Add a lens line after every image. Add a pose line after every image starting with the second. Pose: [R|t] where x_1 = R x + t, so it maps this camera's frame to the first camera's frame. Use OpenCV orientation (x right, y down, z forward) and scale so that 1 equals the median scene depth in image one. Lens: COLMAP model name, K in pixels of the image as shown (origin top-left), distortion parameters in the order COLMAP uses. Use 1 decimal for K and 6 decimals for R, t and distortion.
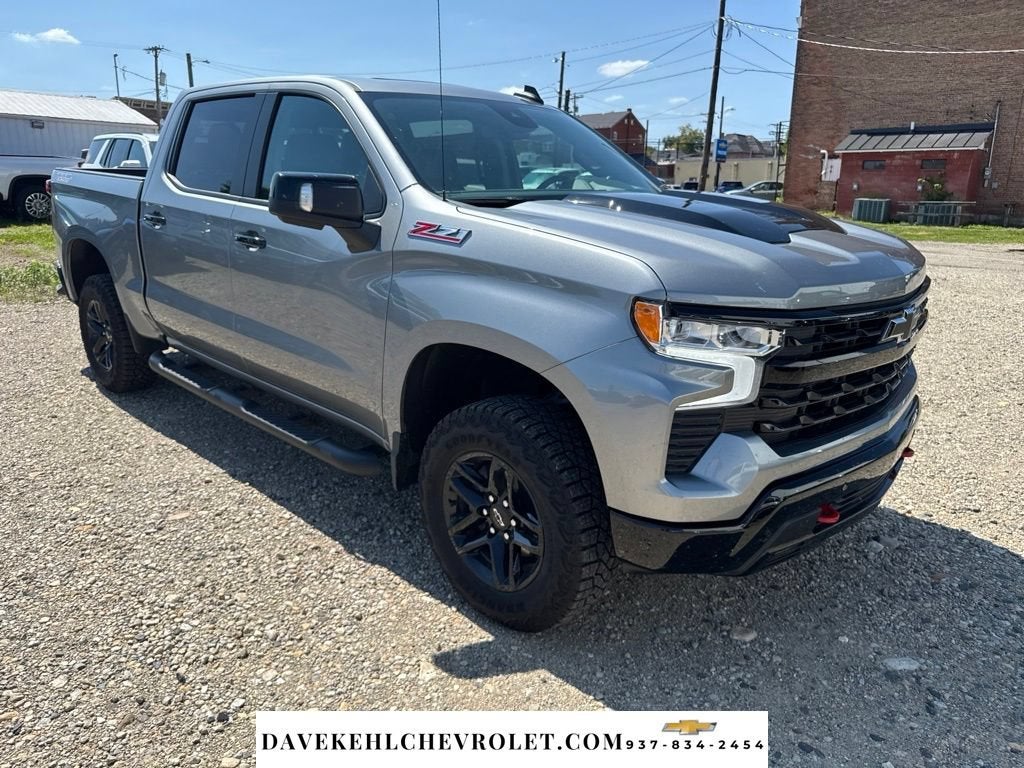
lens RADIAL K [[719.5, 0, 519.4], [0, 719.5, 386.9], [0, 0, 1]] dist [0.024637, -0.030499]
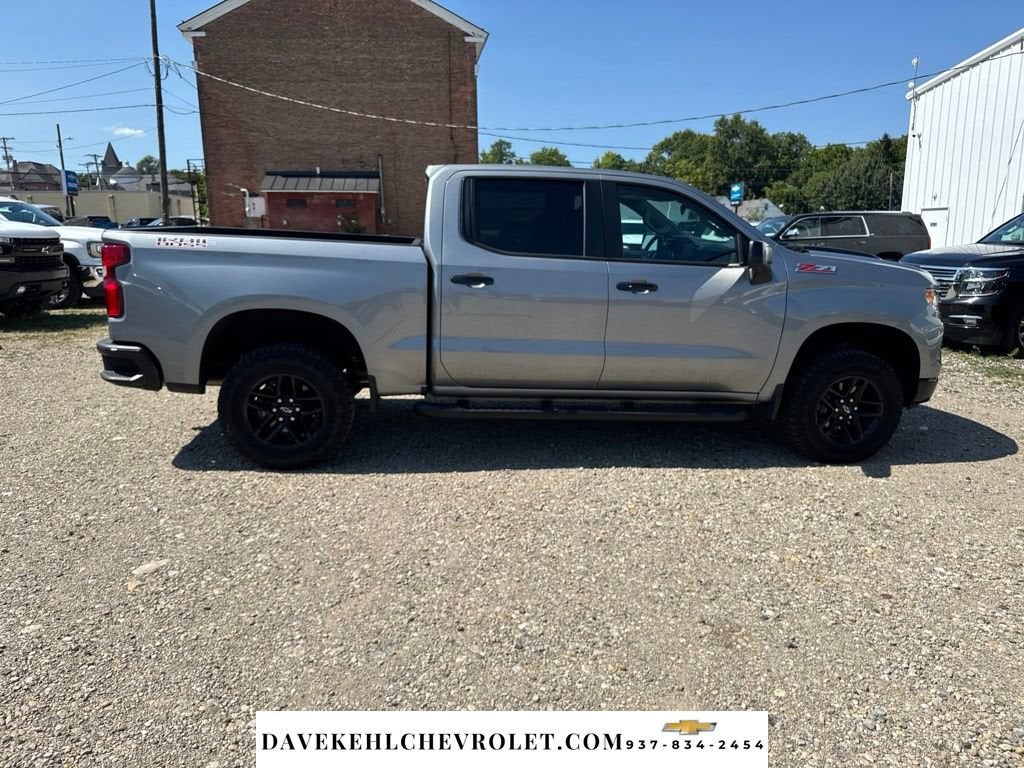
lens RADIAL K [[727.2, 0, 518.4], [0, 727.2, 382.6], [0, 0, 1]] dist [0.006301, -0.027983]
pose [[0.648892, -0.172051, 0.741173, -1.692271], [0.207857, 0.977131, 0.044847, -0.137762], [-0.731939, 0.124957, 0.669814, 0.241071]]
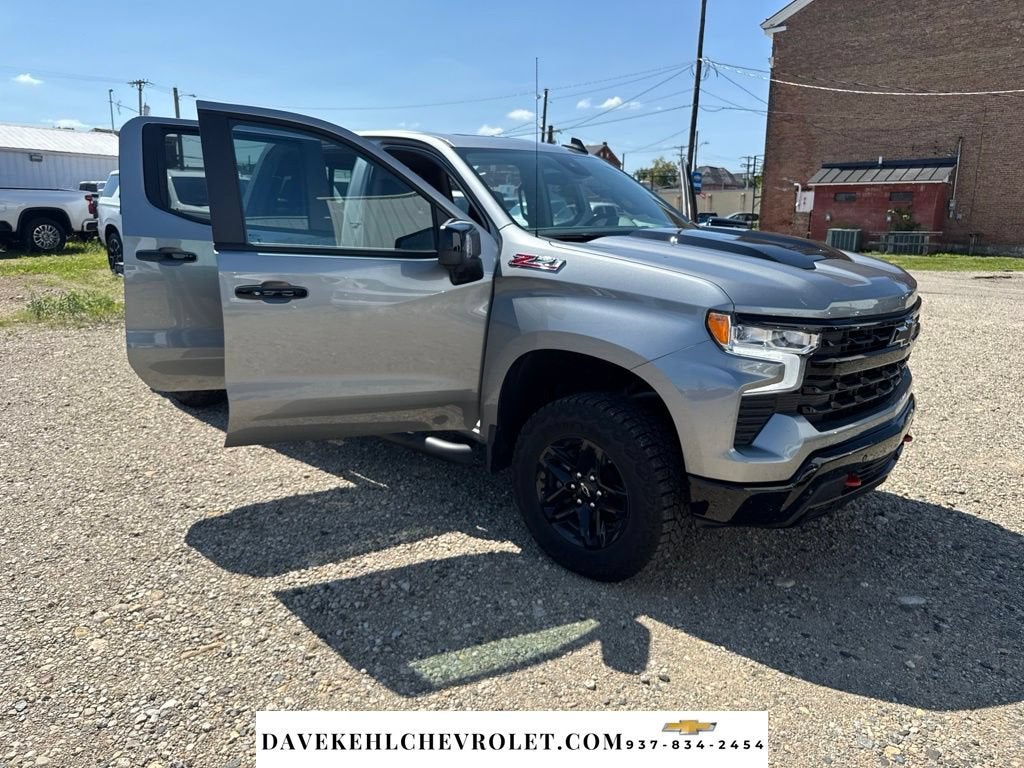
lens RADIAL K [[719.5, 0, 520.0], [0, 719.5, 385.0], [0, 0, 1]] dist [0.024637, -0.030499]
pose [[0.999490, -0.007754, 0.030982, -0.144475], [0.009041, 0.999094, -0.041593, 0.041231], [-0.030631, 0.041852, 0.998654, -0.192440]]
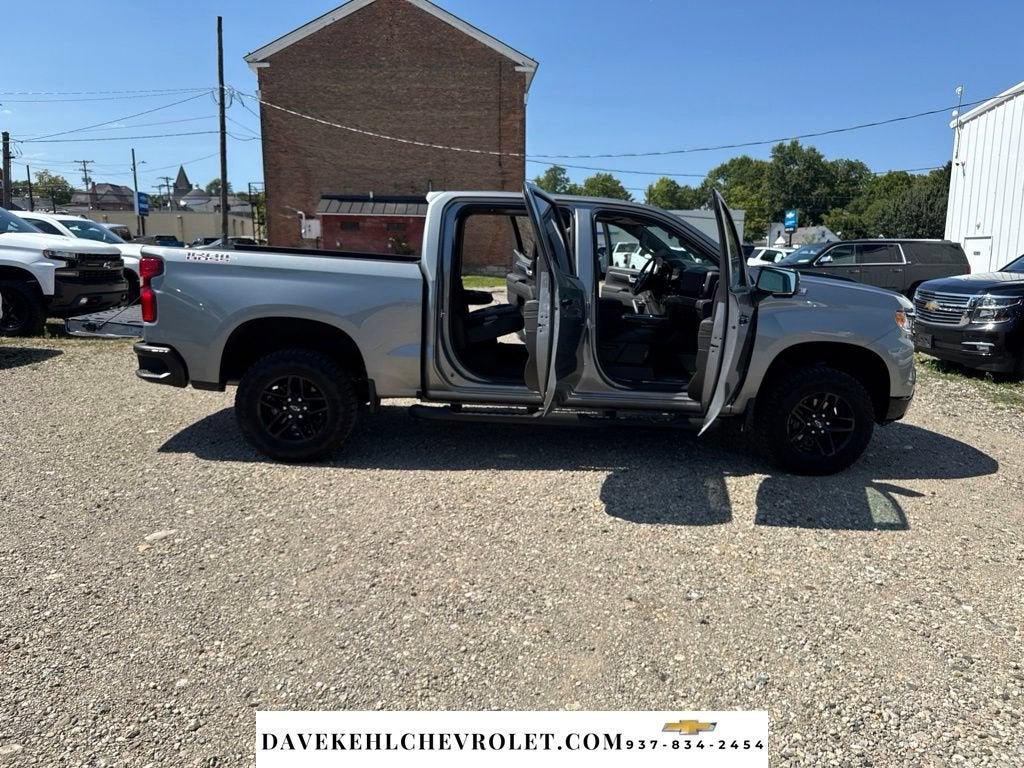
lens RADIAL K [[727.2, 0, 517.6], [0, 727.2, 383.7], [0, 0, 1]] dist [0.006301, -0.027983]
pose [[0.703247, -0.132246, 0.698538, -1.700599], [0.183634, 0.982994, 0.001228, -0.079374], [-0.686821, 0.127412, 0.715572, 0.051915]]
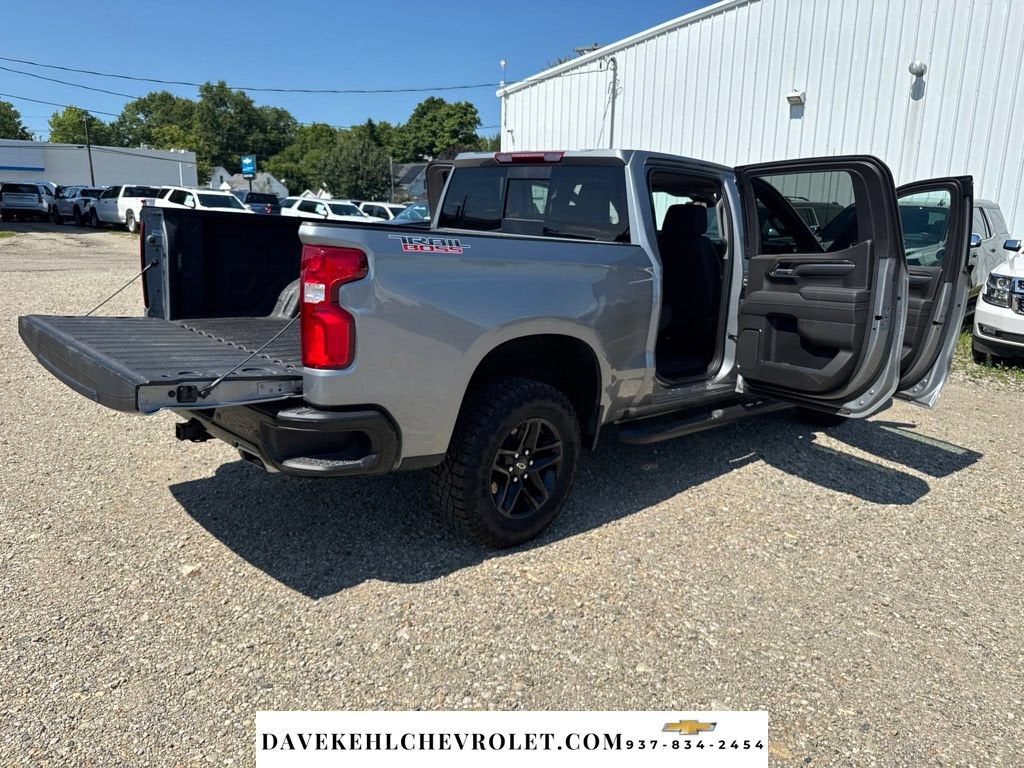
lens RADIAL K [[719.5, 0, 509.8], [0, 719.5, 383.1], [0, 0, 1]] dist [0.024637, -0.030499]
pose [[0.051665, -0.244626, 0.968240, -1.949246], [0.230491, 0.946280, 0.226779, -0.490356], [-0.971702, 0.211454, 0.105273, 1.460733]]
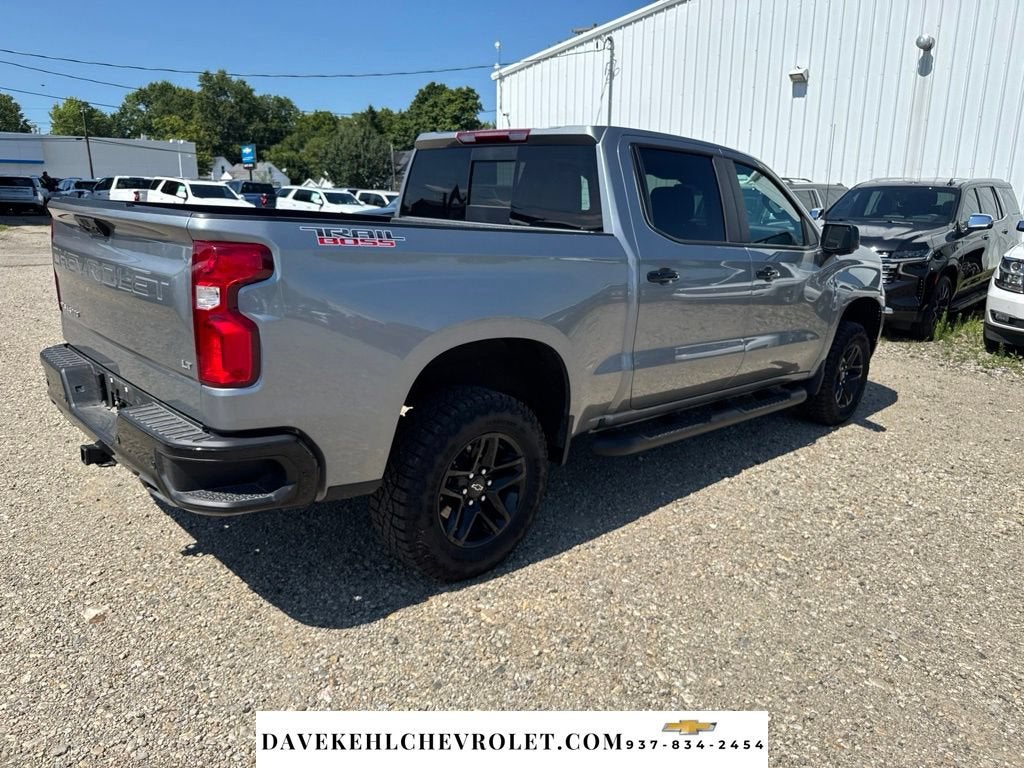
lens RADIAL K [[719.5, 0, 512.1], [0, 719.5, 384.8], [0, 0, 1]] dist [0.024637, -0.030499]
pose [[0.054091, -0.264394, 0.962897, -1.810505], [0.243415, 0.938709, 0.244078, -0.472235], [-0.968413, 0.221181, 0.115133, 1.398091]]
